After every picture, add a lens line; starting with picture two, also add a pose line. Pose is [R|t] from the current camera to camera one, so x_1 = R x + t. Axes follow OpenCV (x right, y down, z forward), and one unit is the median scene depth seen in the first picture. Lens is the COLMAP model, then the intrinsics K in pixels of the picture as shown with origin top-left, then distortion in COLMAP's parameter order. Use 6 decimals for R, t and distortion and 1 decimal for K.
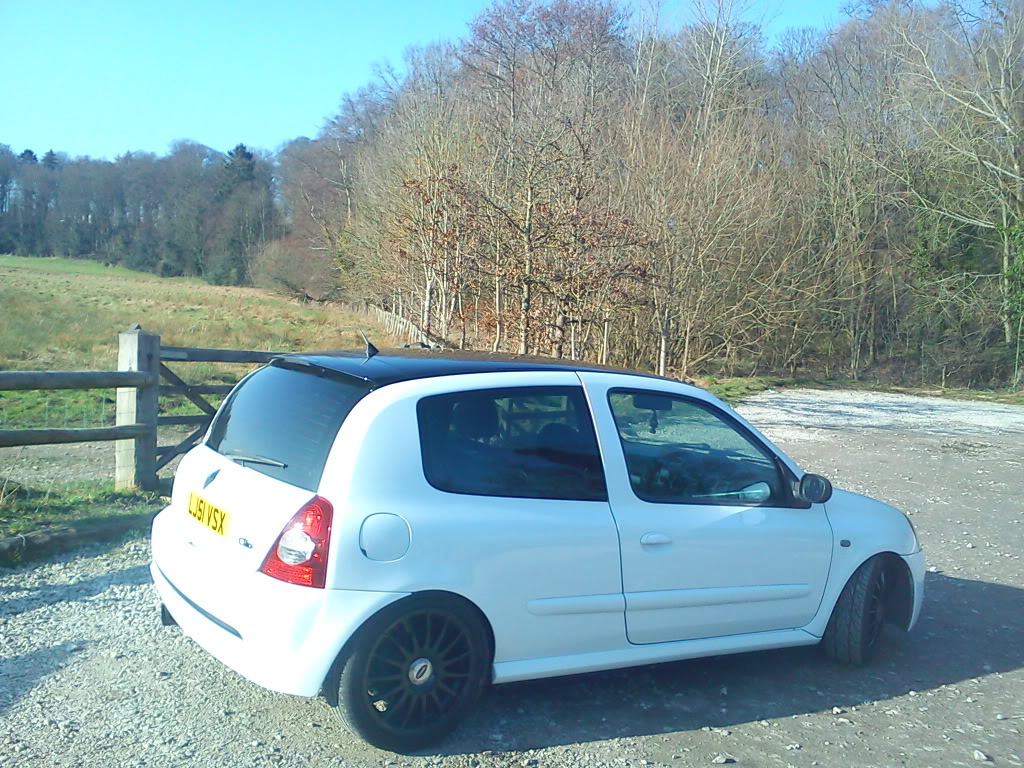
lens RADIAL K [[984.1, 0, 516.8], [0, 984.1, 388.3], [0, 0, 1]] dist [-0.013588, 0.030403]
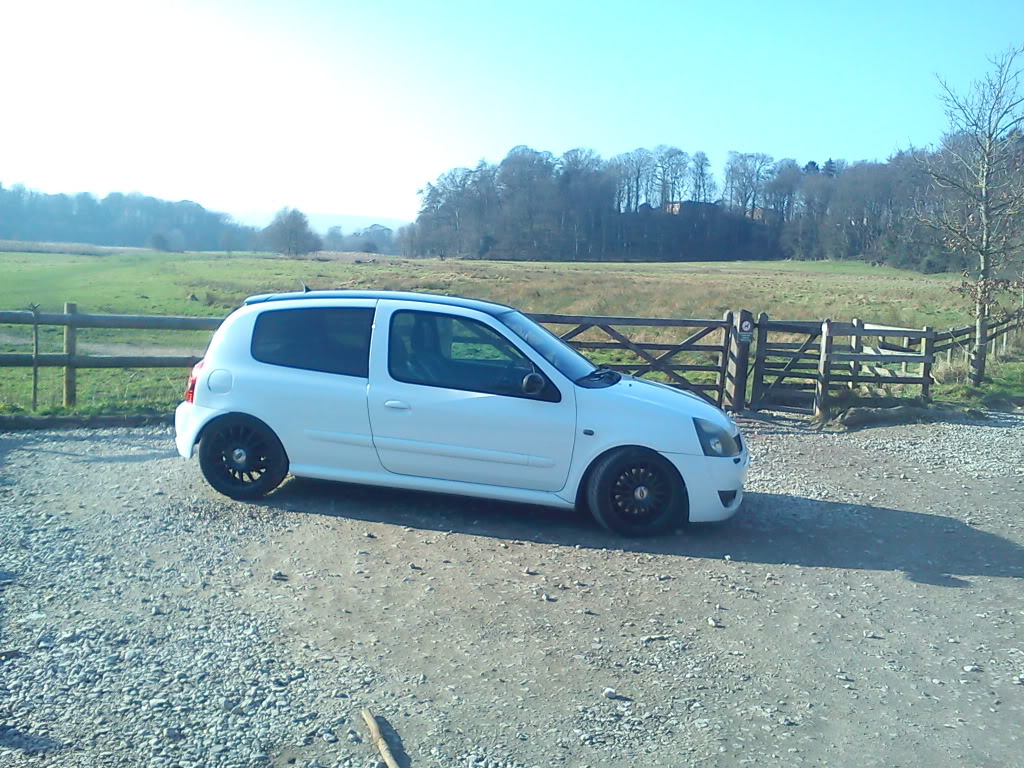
lens RADIAL K [[991.5, 0, 523.7], [0, 991.5, 379.8], [0, 0, 1]] dist [-0.017917, 0.006568]
pose [[0.732680, 0.026862, -0.680043, 1.221990], [-0.032407, 0.999464, 0.004563, 0.090155], [0.679801, 0.018695, 0.733158, -0.014634]]
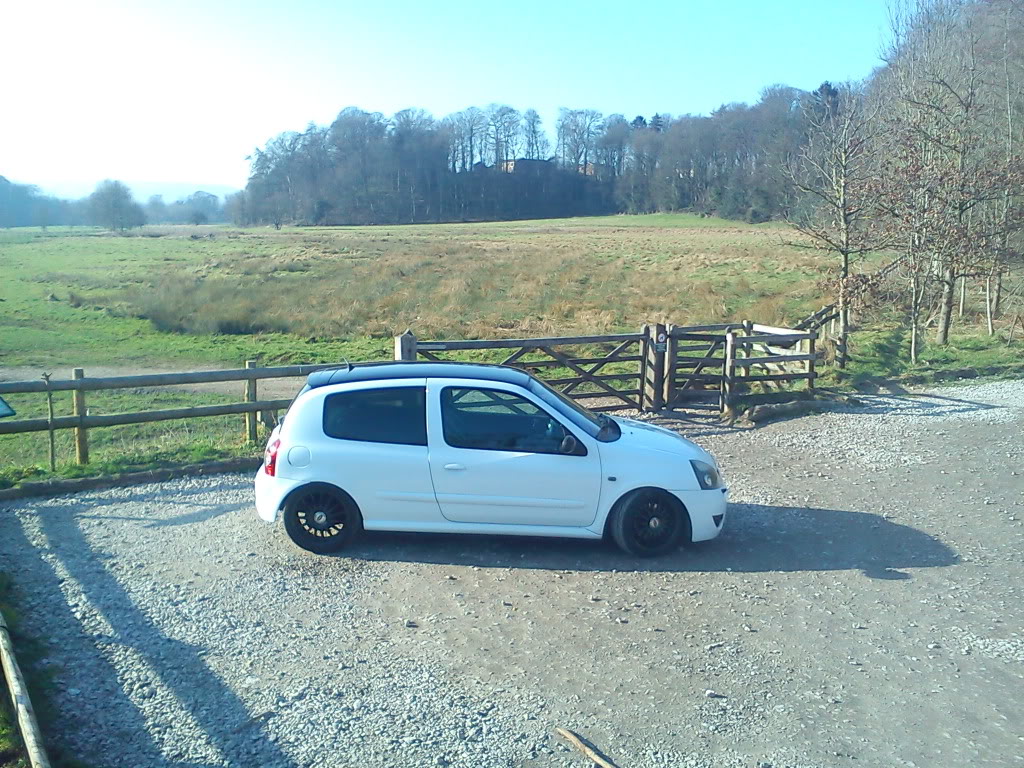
lens RADIAL K [[991.5, 0, 523.7], [0, 991.5, 379.8], [0, 0, 1]] dist [-0.017917, 0.006568]
pose [[0.831062, 0.004166, -0.556164, 1.190955], [0.024971, 0.998684, 0.044794, -0.088697], [0.555618, -0.051115, 0.829865, -0.462250]]
